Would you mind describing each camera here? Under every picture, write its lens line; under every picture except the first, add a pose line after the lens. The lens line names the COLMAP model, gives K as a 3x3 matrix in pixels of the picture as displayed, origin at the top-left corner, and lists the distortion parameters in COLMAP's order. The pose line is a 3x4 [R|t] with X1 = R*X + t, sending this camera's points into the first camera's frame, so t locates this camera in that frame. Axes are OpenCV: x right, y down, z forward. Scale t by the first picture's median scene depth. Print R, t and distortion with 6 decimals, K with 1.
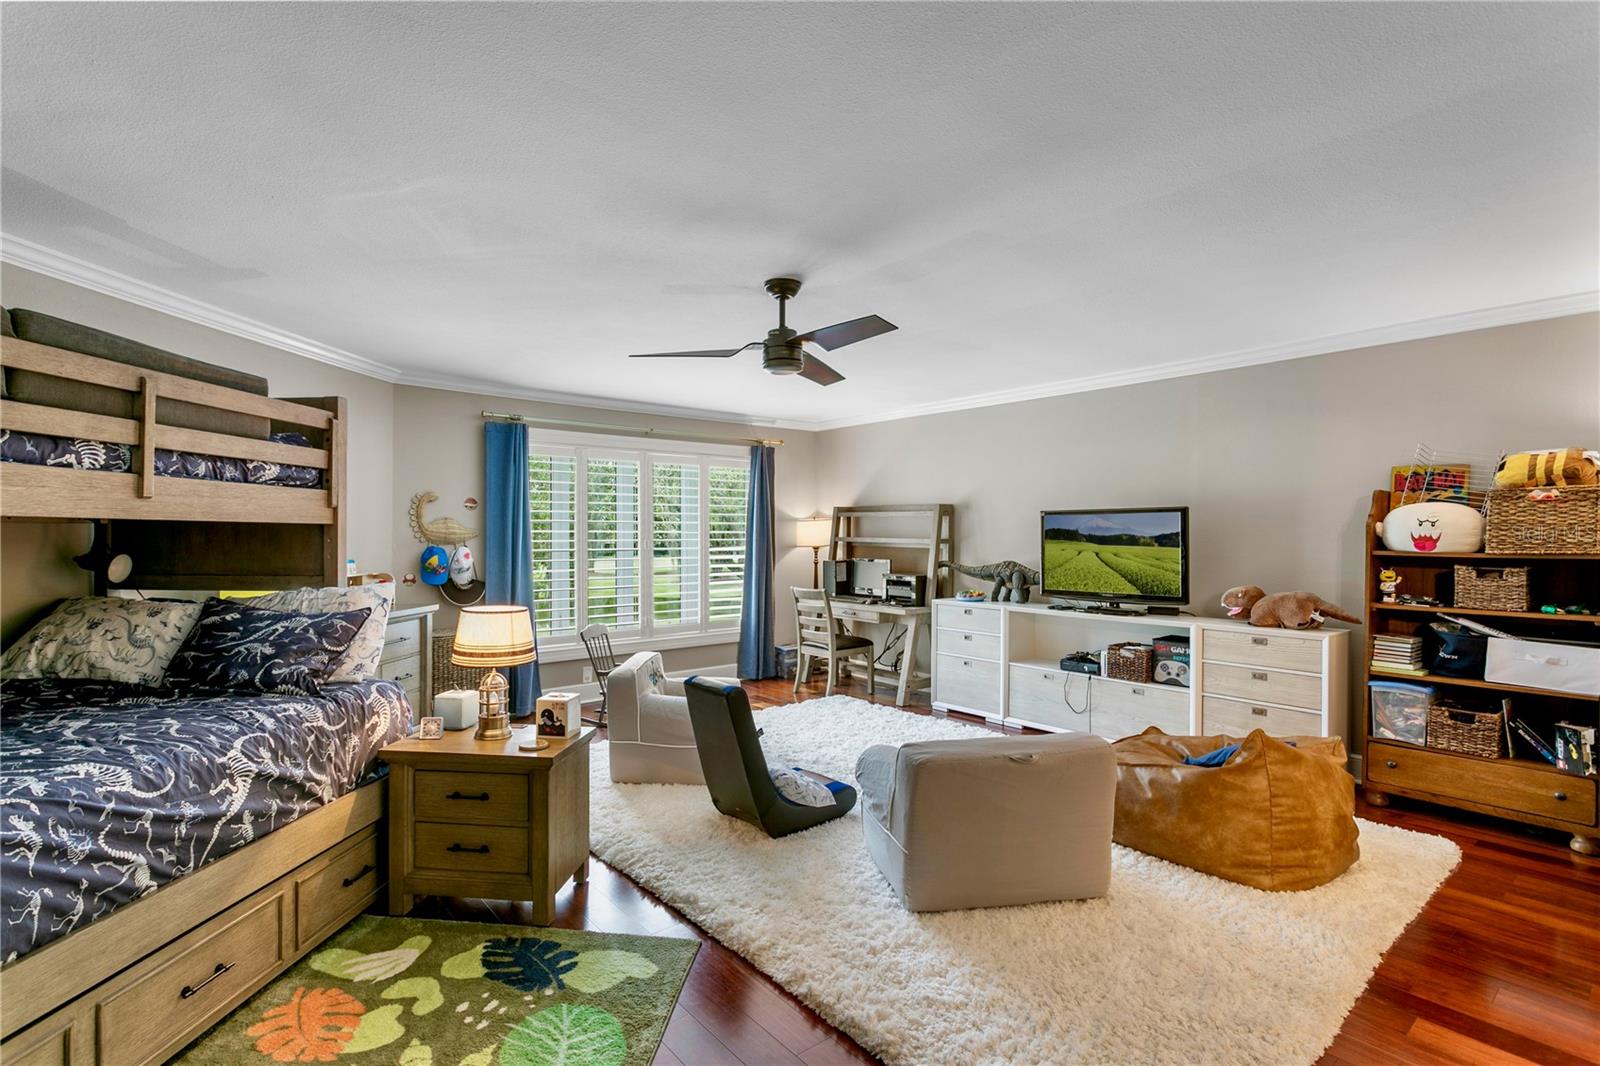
lens RADIAL K [[772.0, 0, 792.6], [0, 772.0, 528.1], [0, 0, 1]] dist [-0.001636, 0.000937]
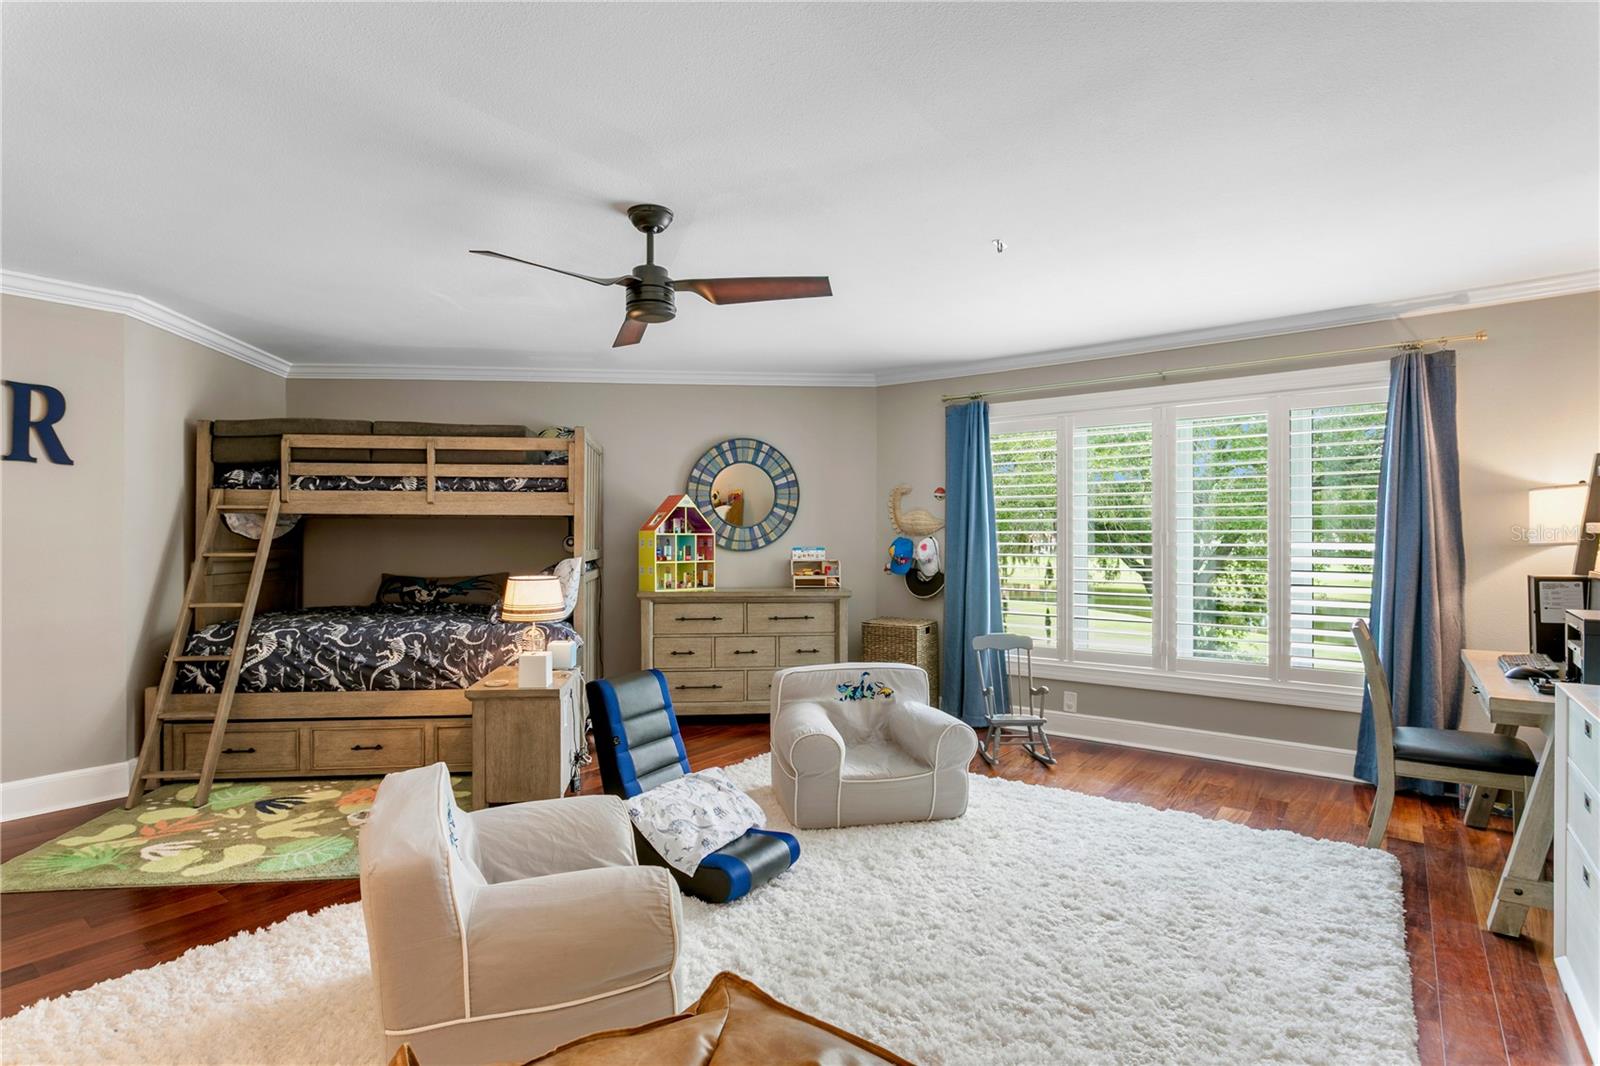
lens RADIAL K [[802.4, 0, 793.8], [0, 802.4, 542.4], [0, 0, 1]] dist [-0.022414, 0.003318]
pose [[0.190304, 0.000262, -0.981725, 1.167755], [0.008049, 0.999966, 0.001827, 0.055990], [0.981692, -0.008249, 0.190296, 1.370515]]
